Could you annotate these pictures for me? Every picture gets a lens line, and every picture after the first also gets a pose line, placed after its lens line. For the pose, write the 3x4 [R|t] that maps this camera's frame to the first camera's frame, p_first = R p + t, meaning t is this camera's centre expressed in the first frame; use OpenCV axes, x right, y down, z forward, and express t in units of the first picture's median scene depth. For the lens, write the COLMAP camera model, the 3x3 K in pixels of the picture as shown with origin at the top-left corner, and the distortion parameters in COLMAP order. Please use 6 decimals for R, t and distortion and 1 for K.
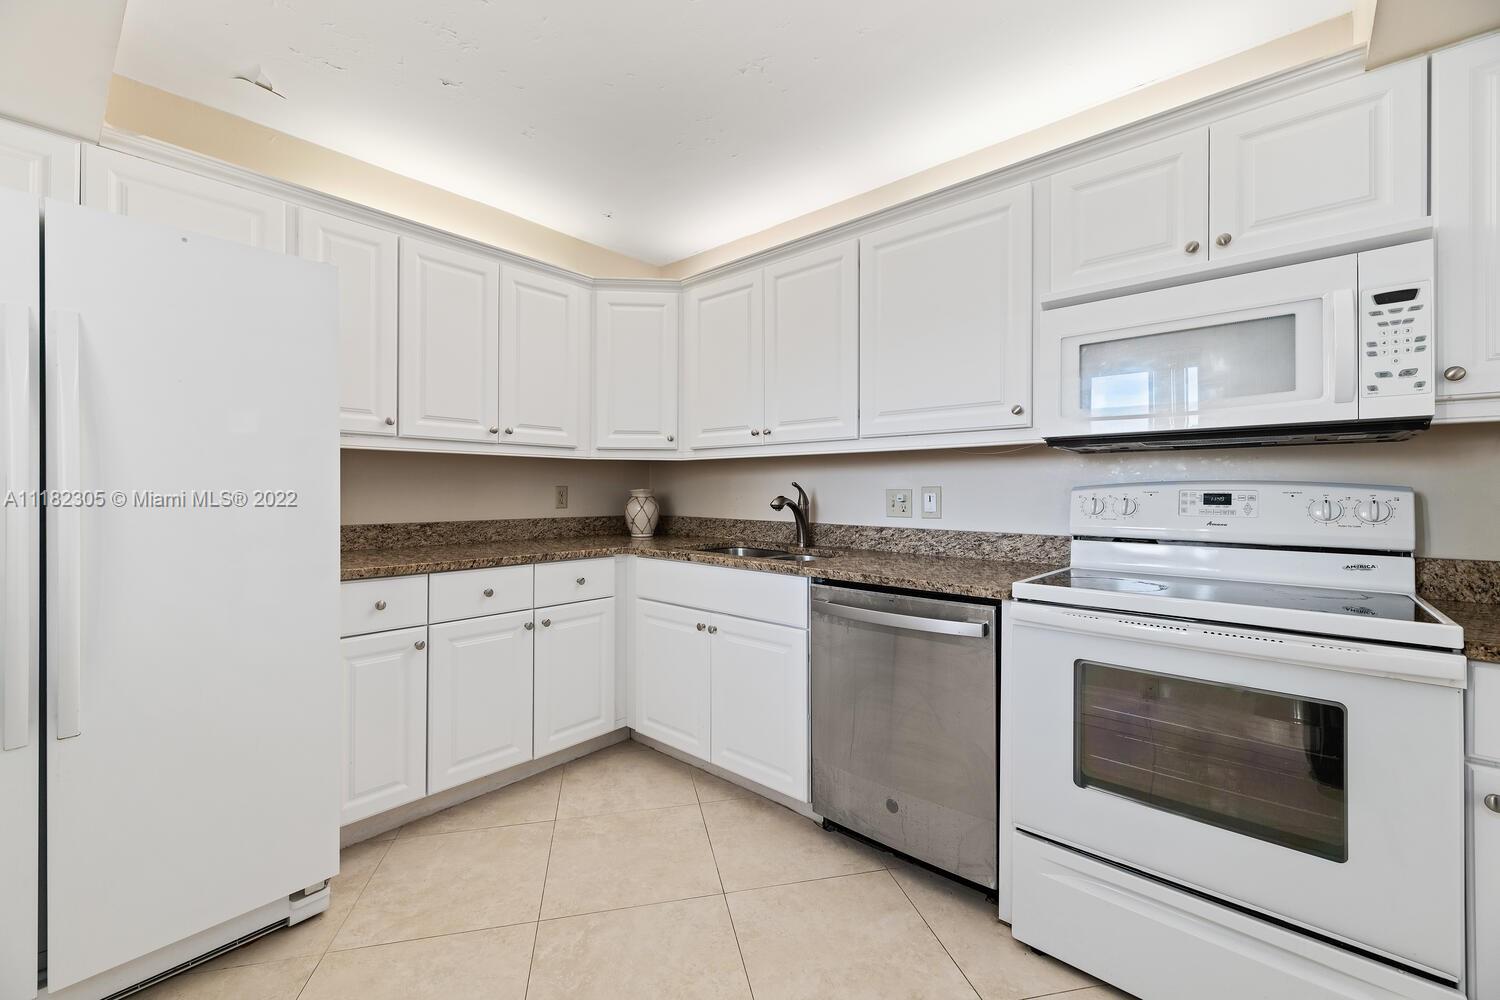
lens RADIAL K [[618.6, 0, 750.0], [0, 618.6, 500.0], [0, 0, 1]] dist [0.013772, -0.000158]
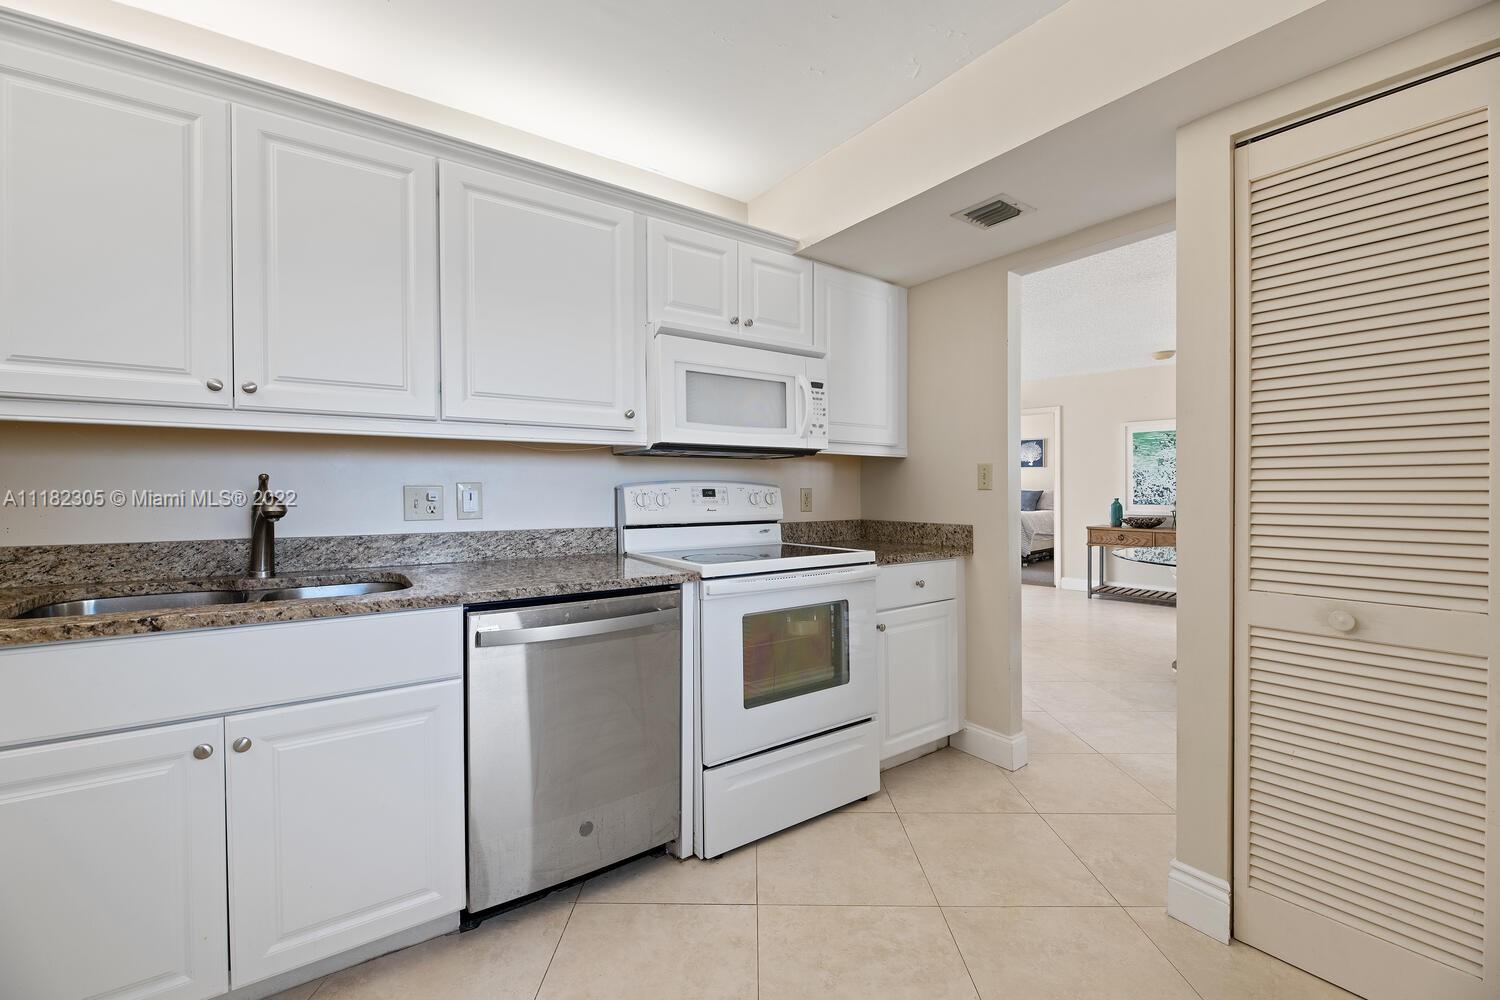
lens RADIAL K [[623.3, 0, 750.0], [0, 623.3, 500.0], [0, 0, 1]] dist [-0.002249, -0.000538]
pose [[0.224795, -0.022287, 0.974151, -0.521179], [0.014136, 0.999708, 0.019609, -0.009833], [-0.974303, 0.009362, 0.225045, 0.470637]]
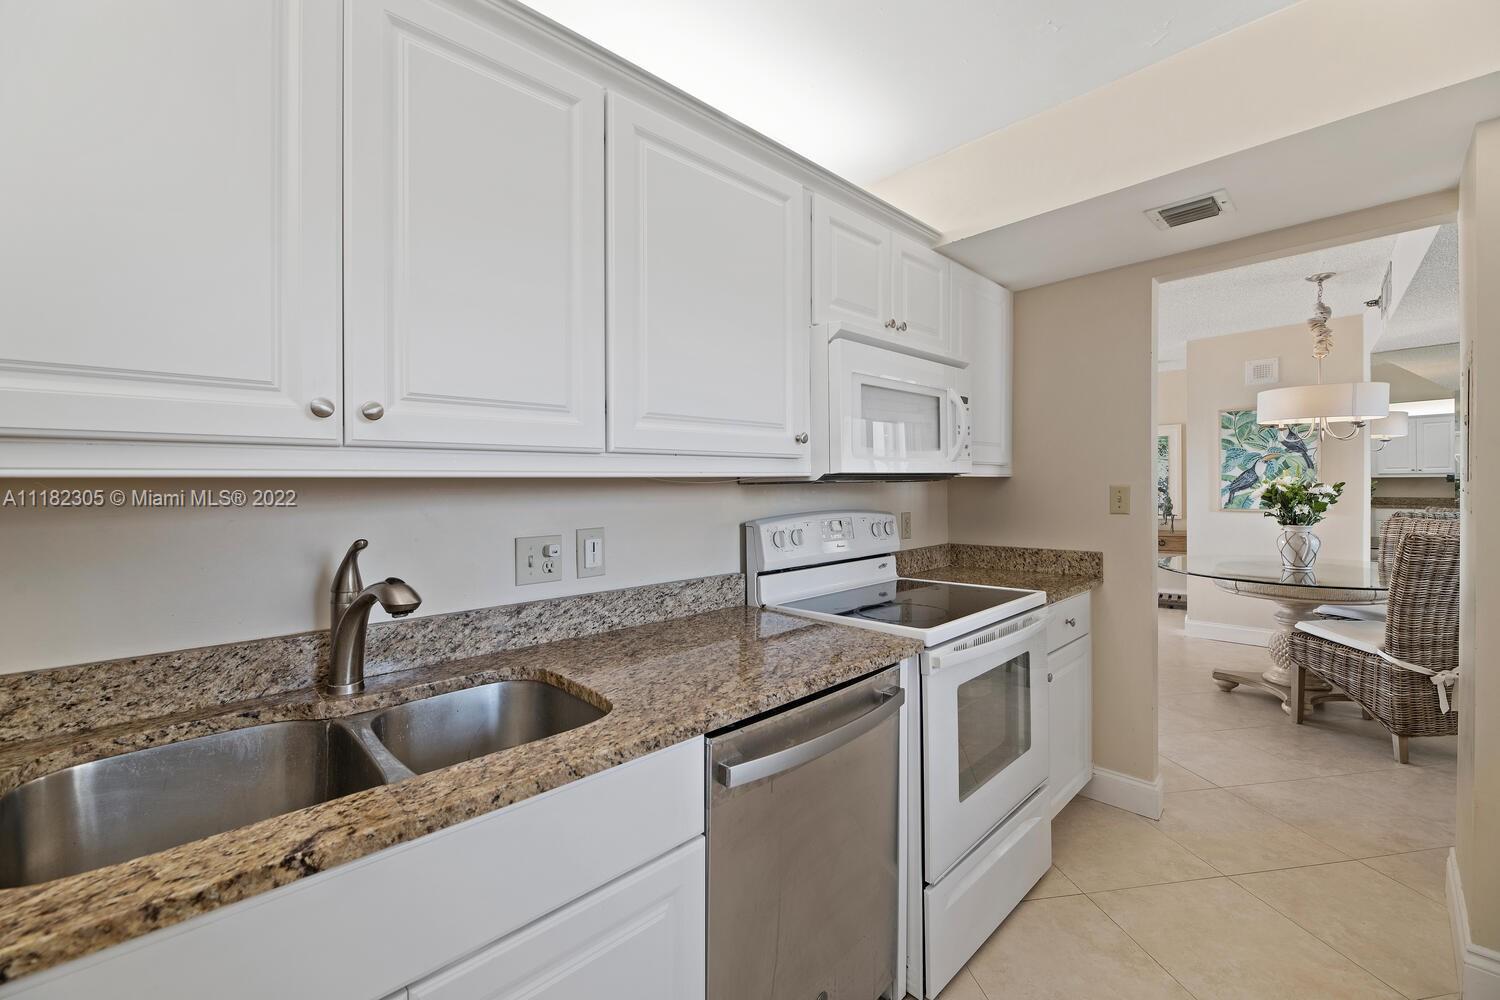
lens RADIAL K [[612.8, 0, 750.7], [0, 612.8, 489.3], [0, 0, 1]] dist [-0.001931, -0.002337]
pose [[0.076534, -0.008979, 0.997027, -0.379007], [0.028252, 0.999577, 0.006833, -0.069532], [-0.996667, 0.027645, 0.076755, 0.869008]]
